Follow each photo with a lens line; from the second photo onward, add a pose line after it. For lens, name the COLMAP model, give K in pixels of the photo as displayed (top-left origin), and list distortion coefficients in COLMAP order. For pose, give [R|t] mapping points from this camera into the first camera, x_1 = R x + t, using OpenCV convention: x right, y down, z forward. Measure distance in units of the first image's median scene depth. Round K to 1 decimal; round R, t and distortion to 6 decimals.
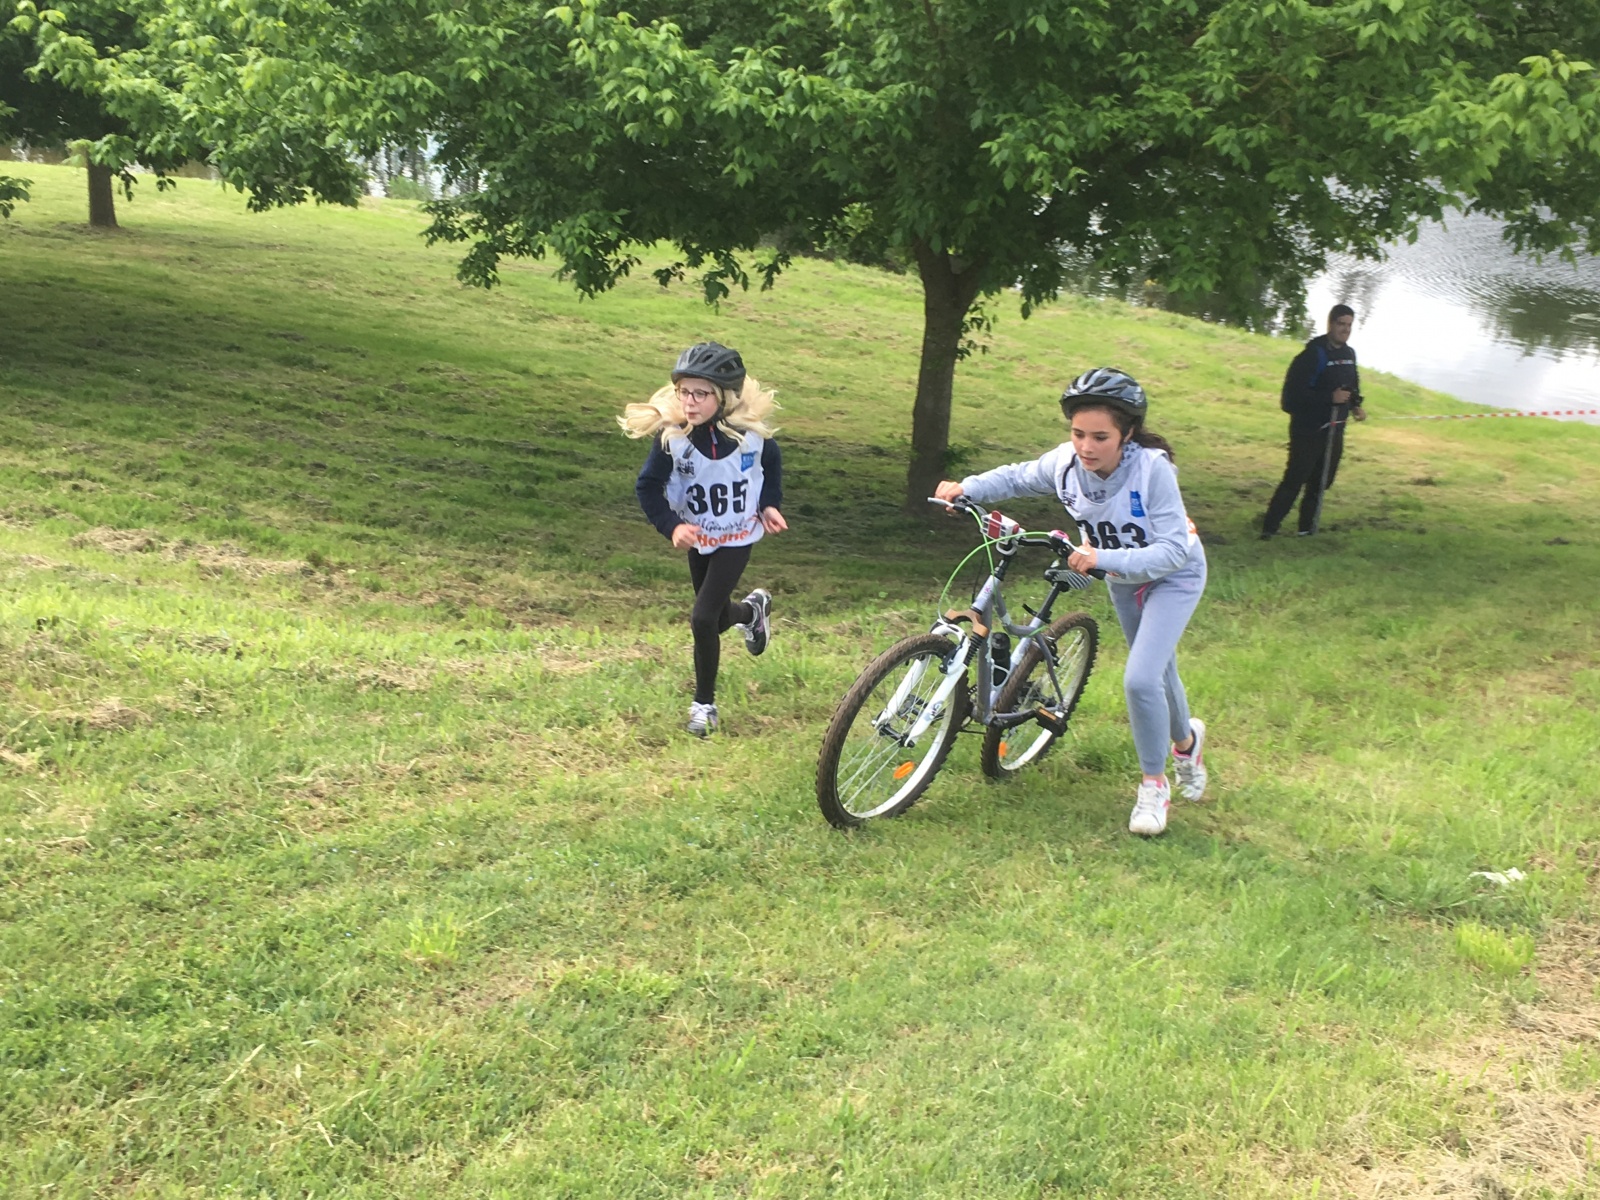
lens RADIAL K [[2135.6, 0, 792.7], [0, 2135.6, 579.7], [0, 0, 1]] dist [0.054823, 0.000000]
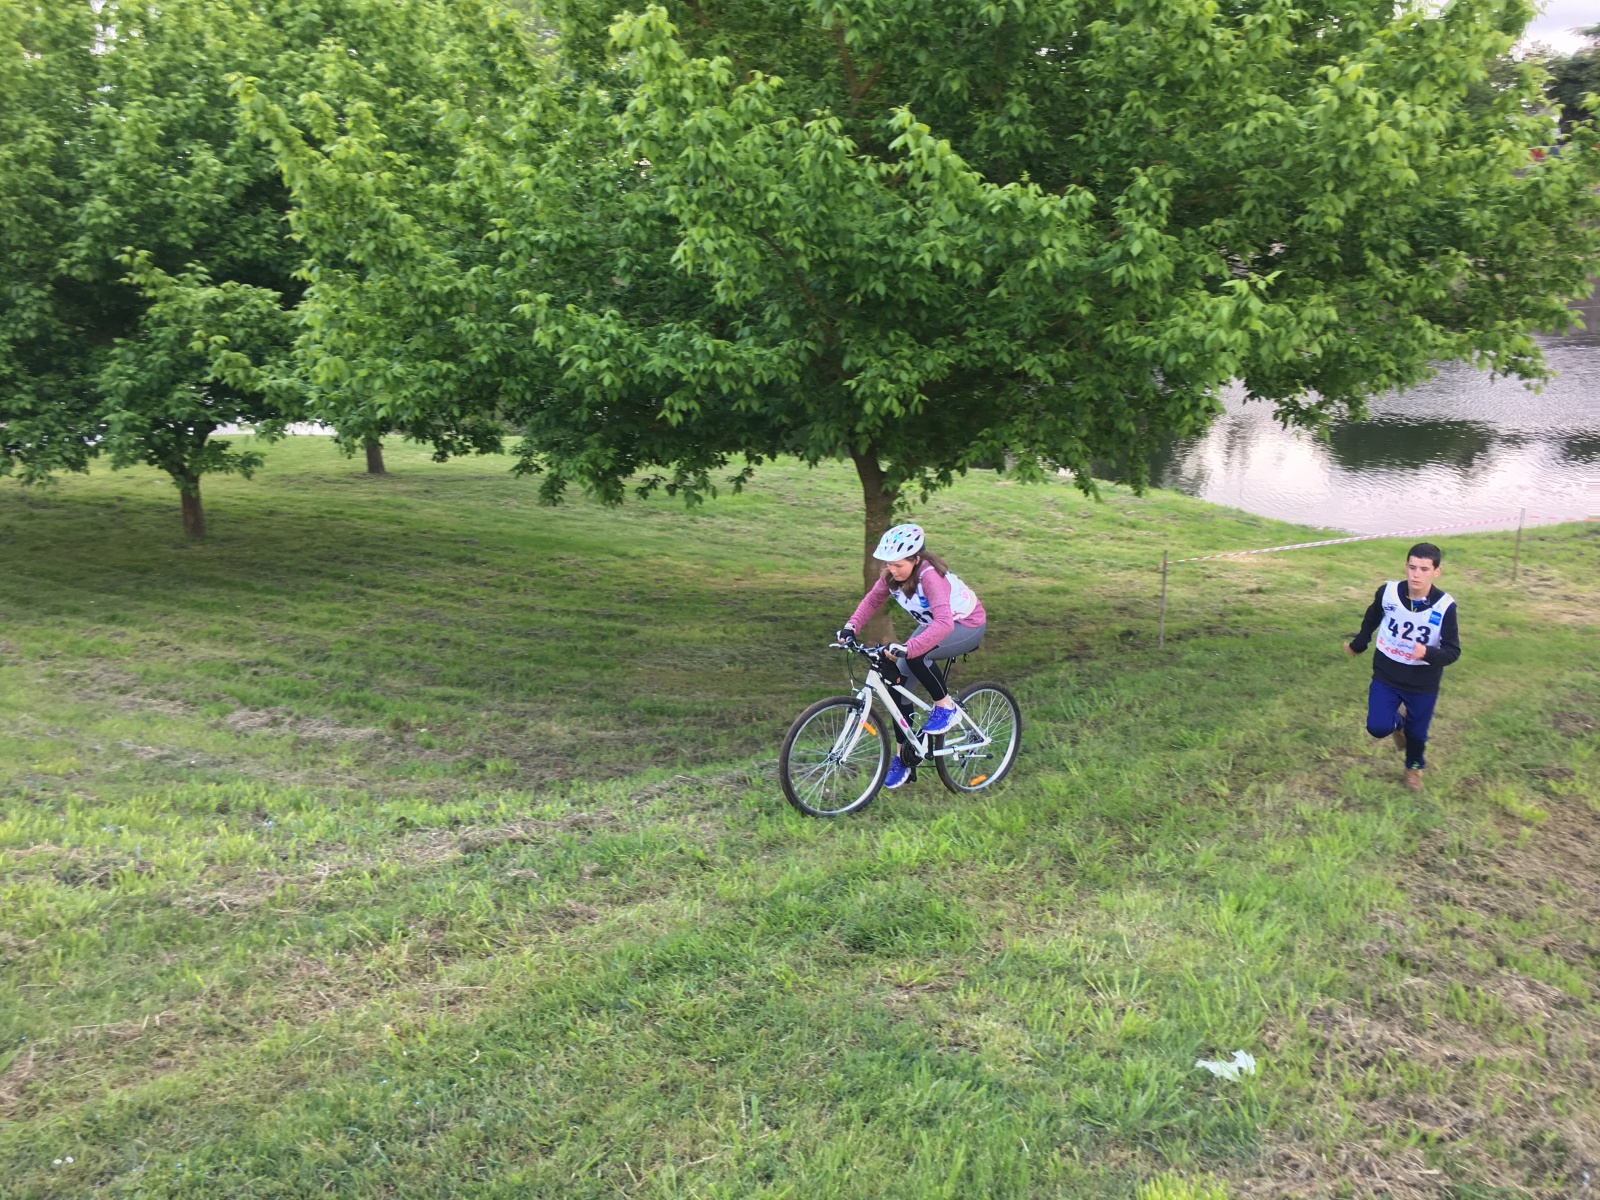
lens RADIAL K [[1363.8, 0, 802.2], [0, 1363.8, 589.4], [0, 0, 1]] dist [0.079524, -0.098100]
pose [[0.995811, -0.069818, -0.059038, 0.099690], [0.066741, 0.996384, -0.052574, -0.034735], [0.062495, 0.048414, 0.996870, 0.171561]]
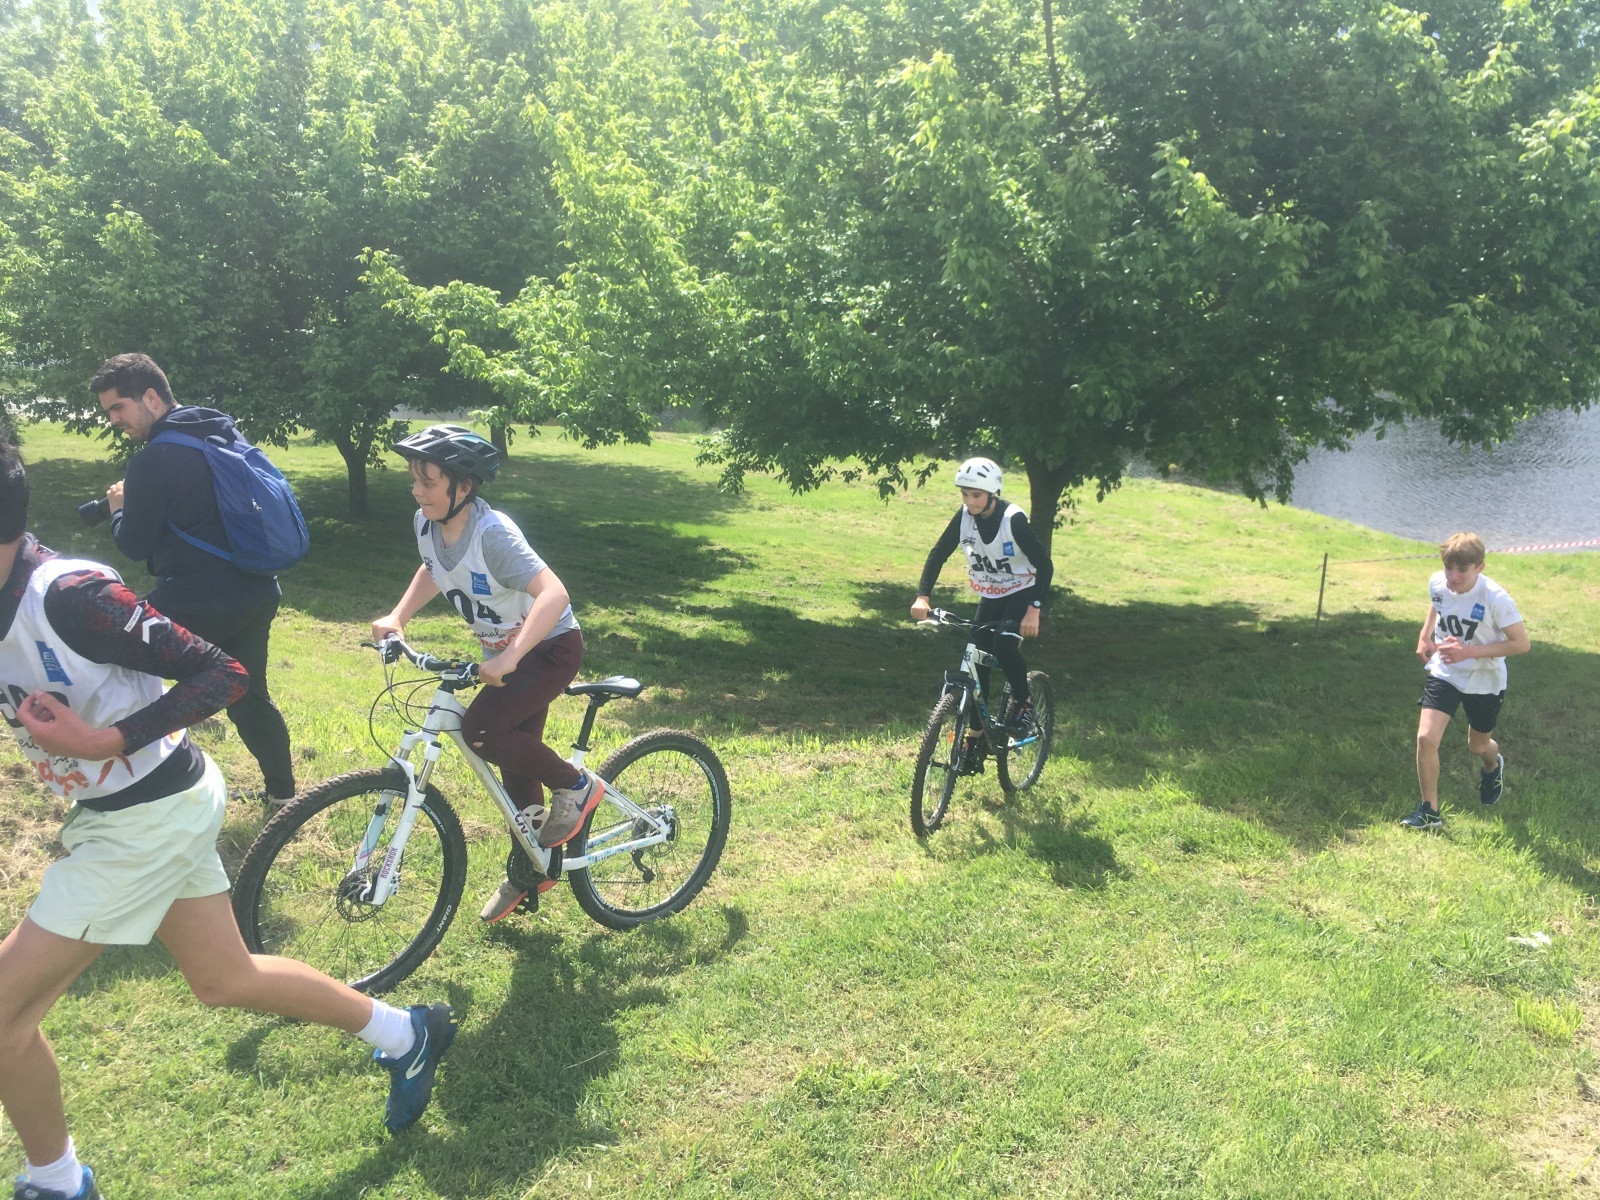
lens RADIAL K [[1359.8, 0, 802.6], [0, 1359.8, 582.1], [0, 0, 1]] dist [0.083071, -0.108876]
pose [[0.994768, -0.033191, -0.096618, -0.007324], [0.027377, 0.997769, -0.060892, -0.019146], [0.098423, 0.057929, 0.993457, 0.068169]]
